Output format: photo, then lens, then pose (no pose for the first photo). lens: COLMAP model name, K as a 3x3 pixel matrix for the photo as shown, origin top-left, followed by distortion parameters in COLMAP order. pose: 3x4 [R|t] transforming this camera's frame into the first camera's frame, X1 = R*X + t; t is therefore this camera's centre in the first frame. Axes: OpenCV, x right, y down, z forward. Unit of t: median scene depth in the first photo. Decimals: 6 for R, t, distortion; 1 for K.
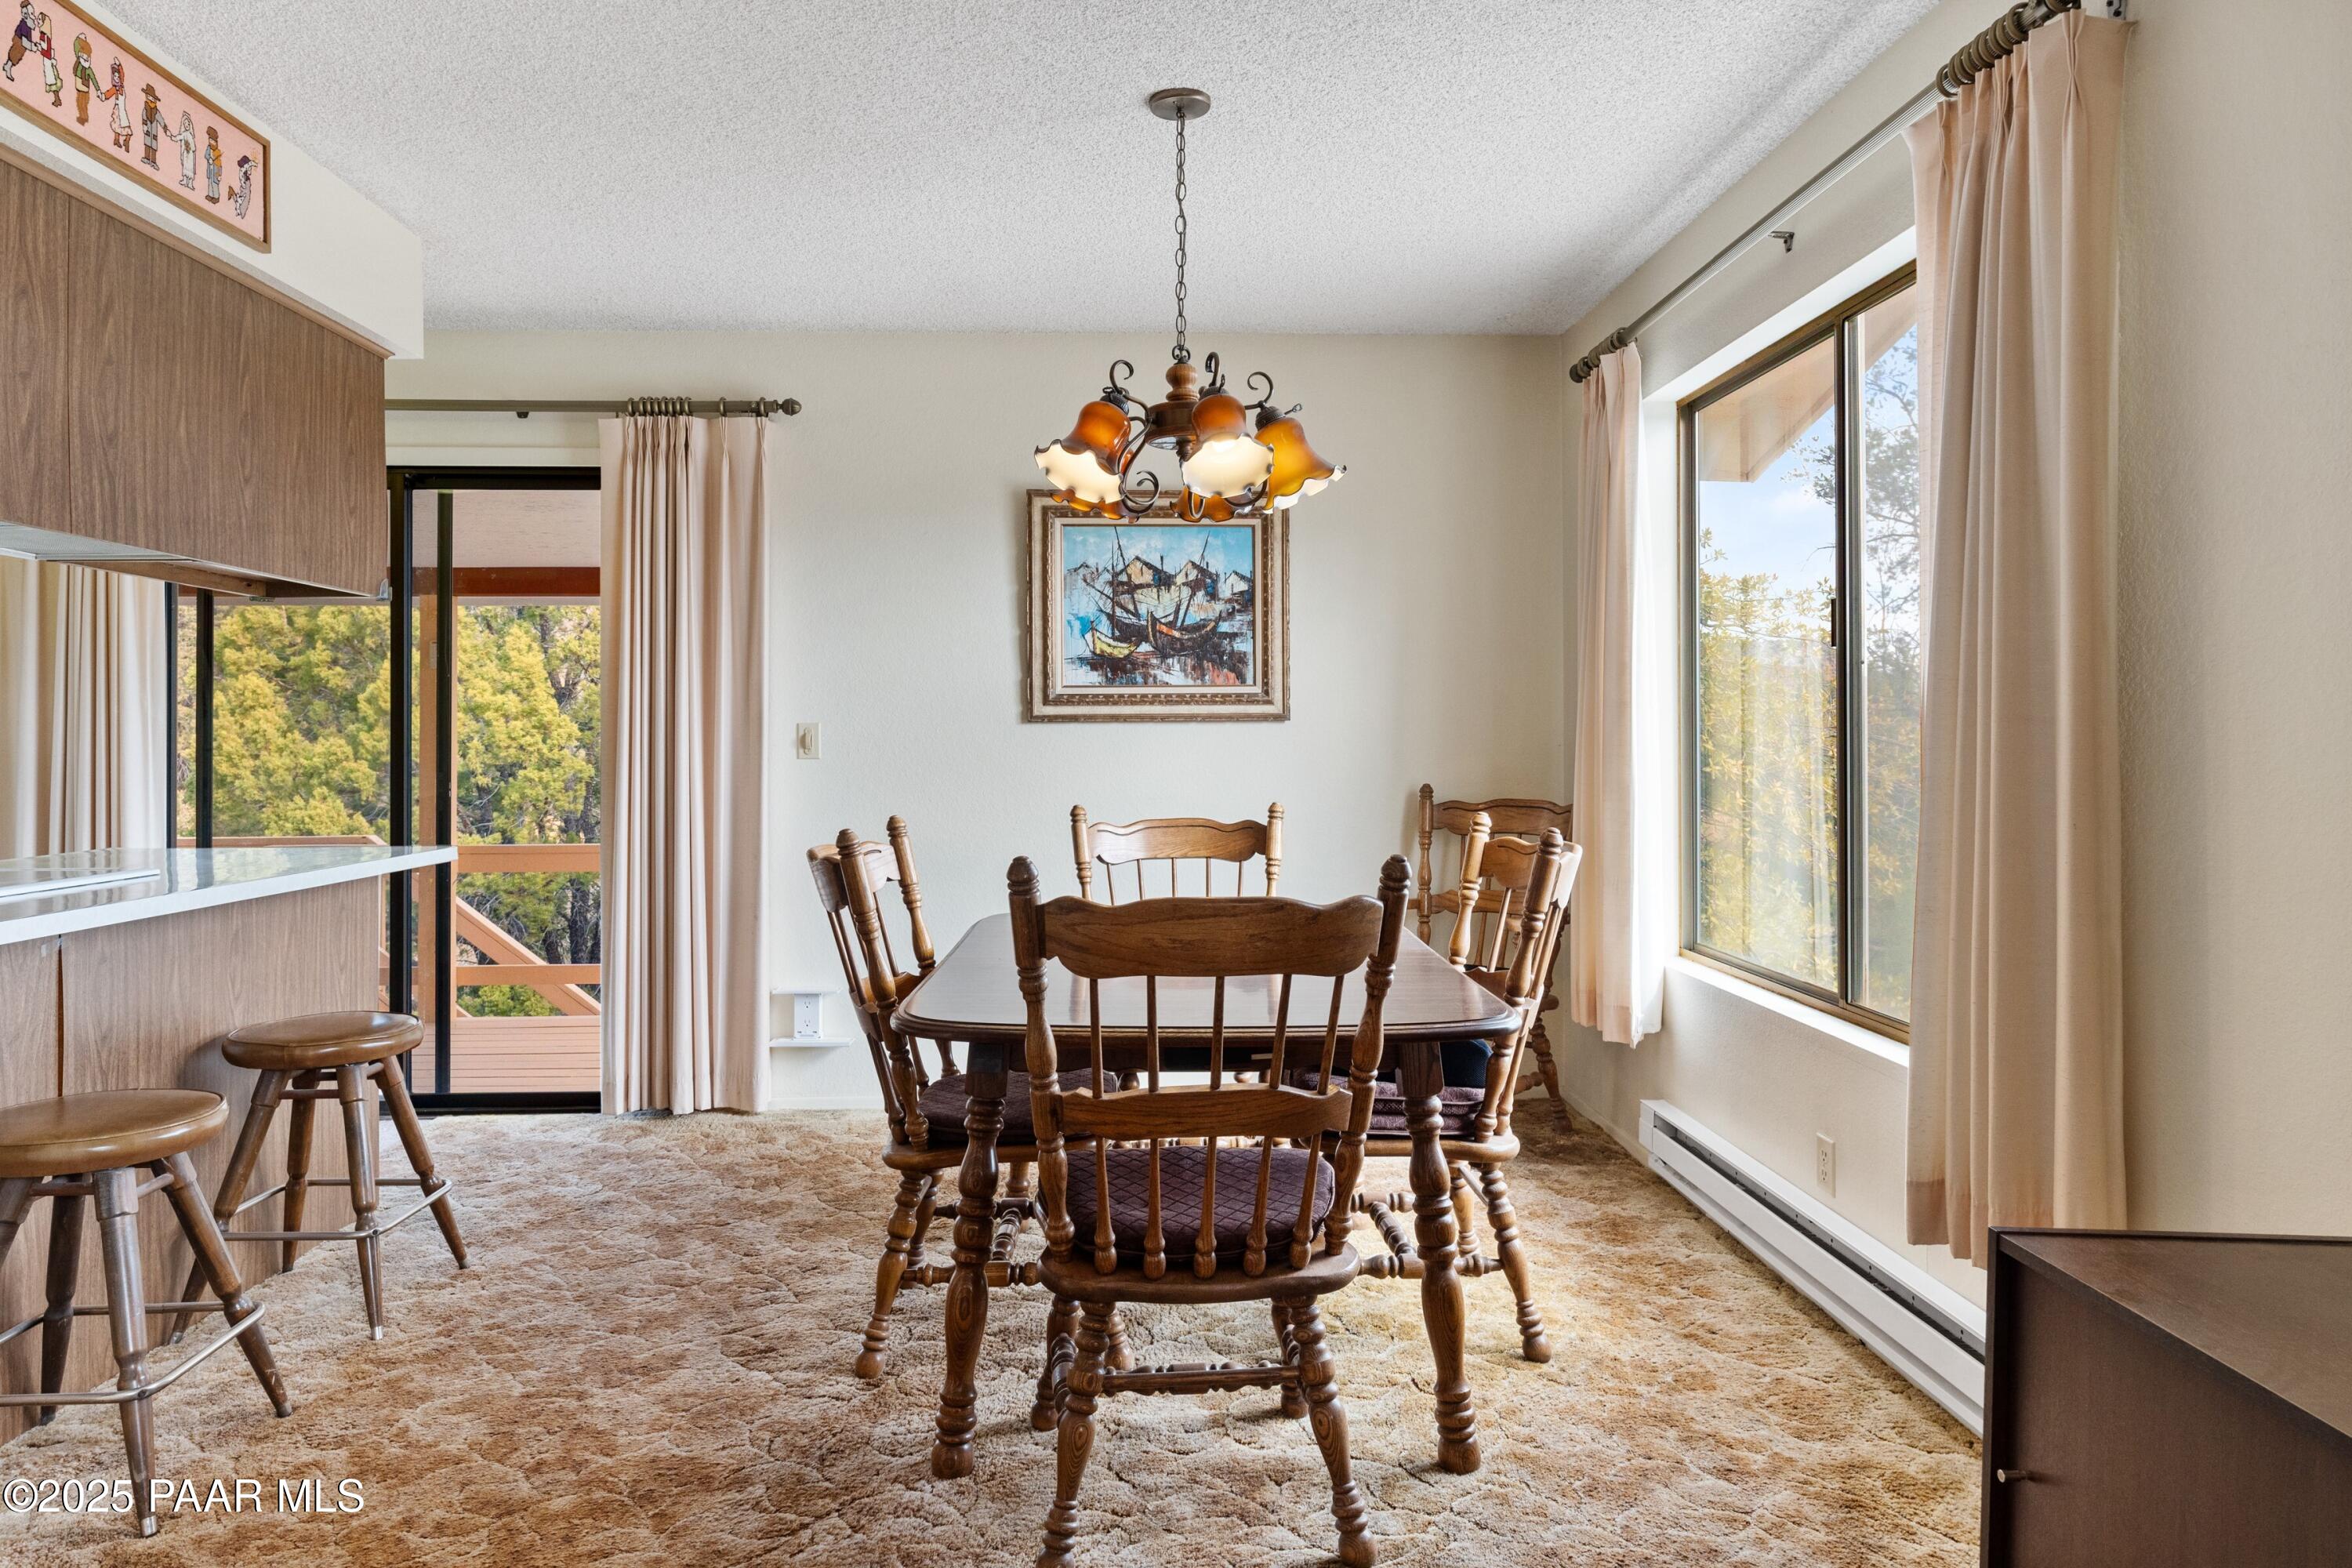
lens RADIAL K [[1500.8, 0, 1166.6], [0, 1500.8, 740.1], [0, 0, 1]] dist [0.002103, 0.001666]
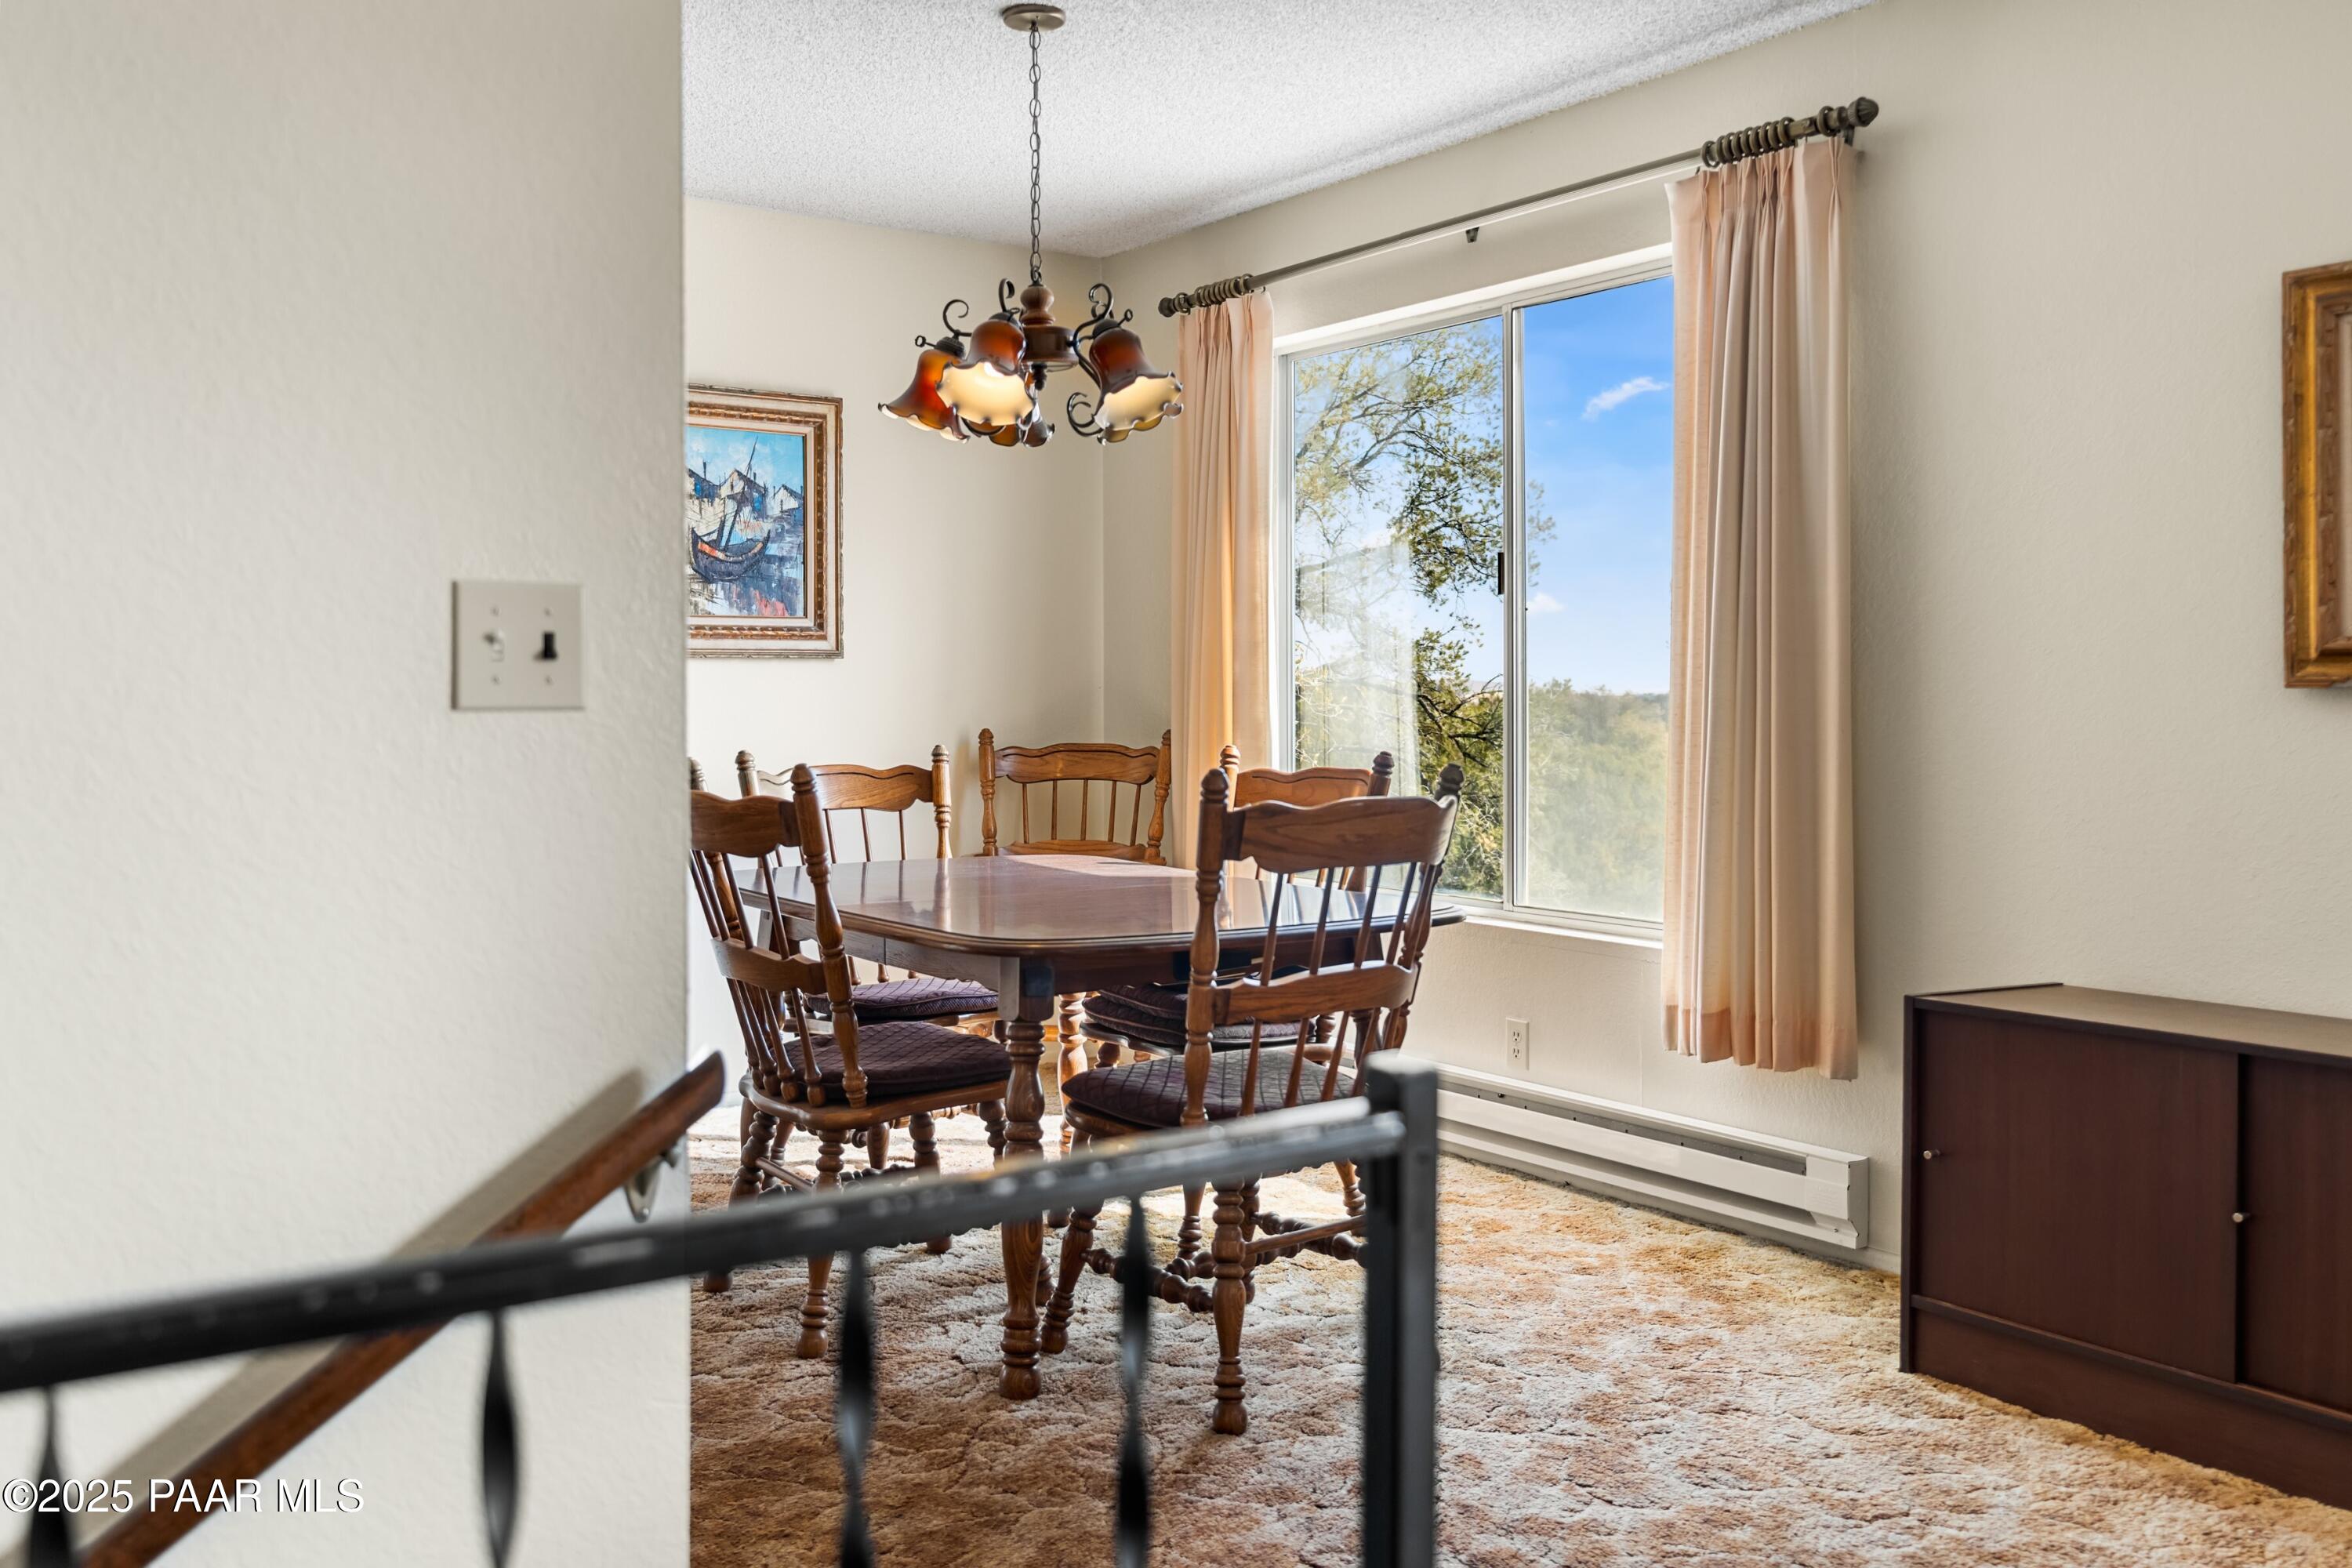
lens RADIAL K [[1957.7, 0, 1200.3], [0, 1957.7, 722.9], [0, 0, 1]] dist [0.025795, -0.004906]
pose [[0.834006, -0.006831, 0.551713, -0.383816], [0.000836, 0.999938, 0.011118, 0.012298], [-0.551754, -0.008811, 0.833960, -0.077870]]
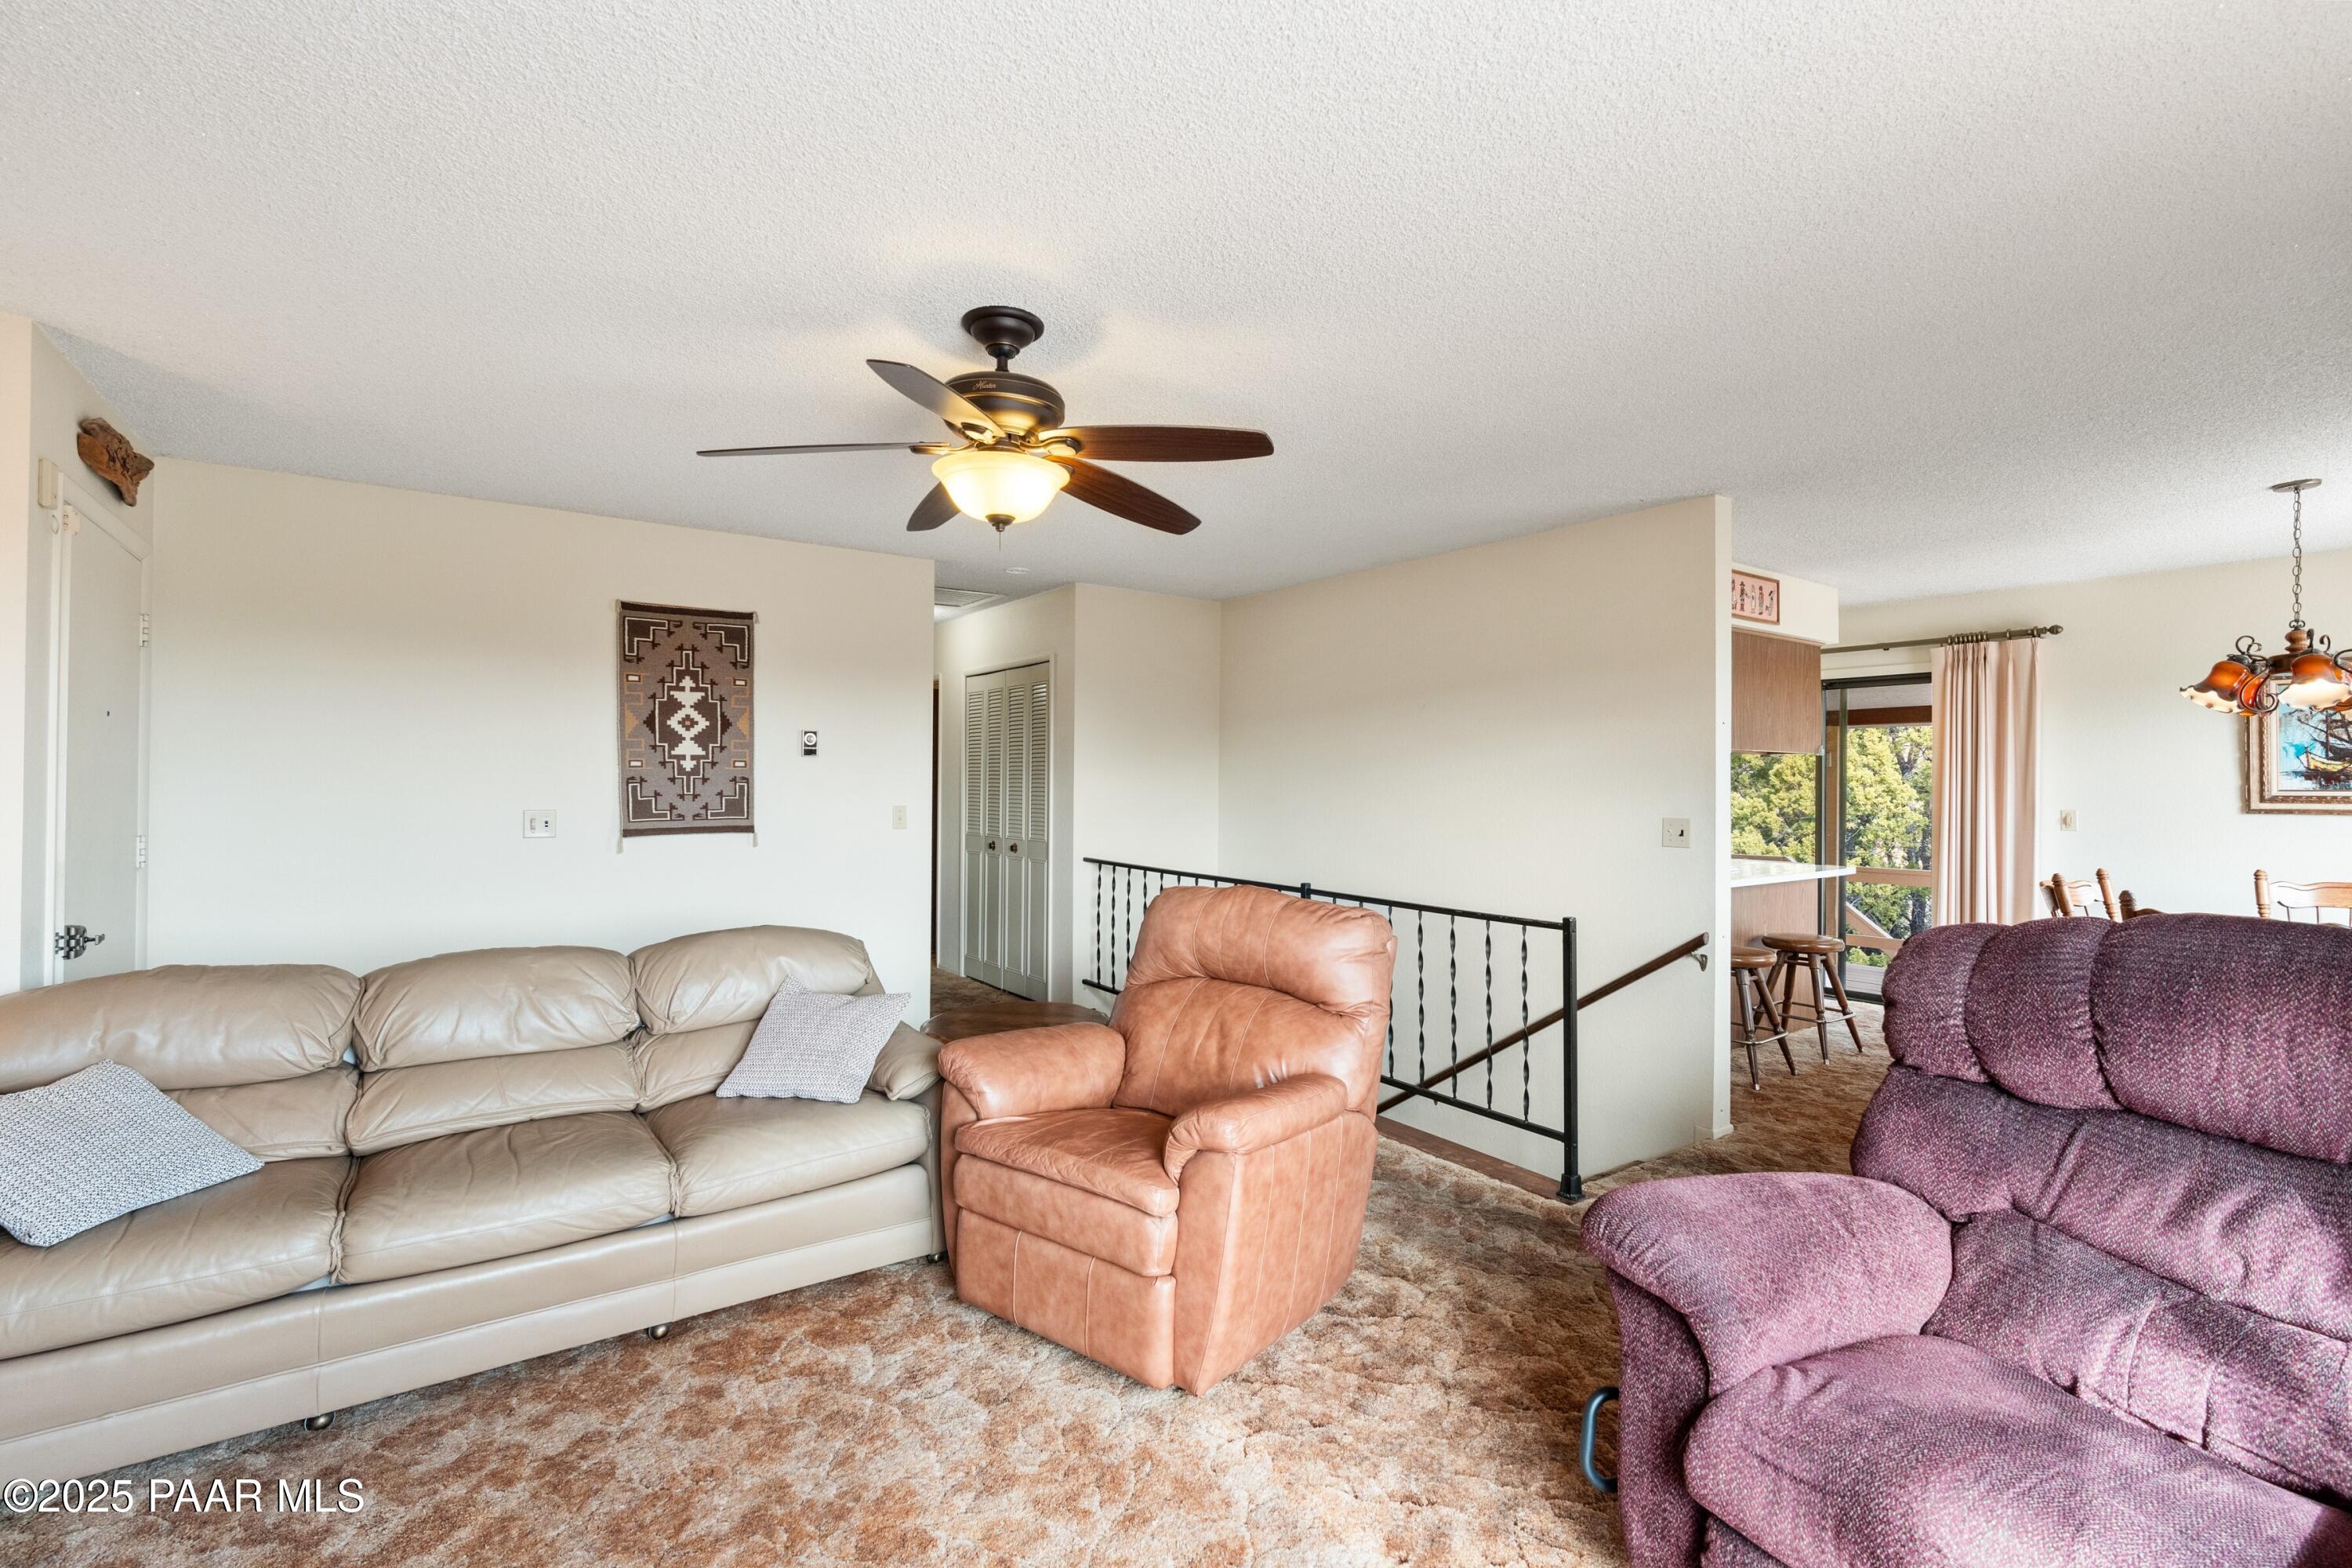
lens RADIAL K [[1044.7, 0, 1185.3], [0, 1044.7, 776.5], [0, 0, 1]] dist [-0.002578, 0.000132]
pose [[0.553503, 0.000561, -0.832847, 0.198088], [-0.007521, 0.999962, -0.004324, -0.037113], [0.832813, 0.008657, 0.553486, -0.511193]]
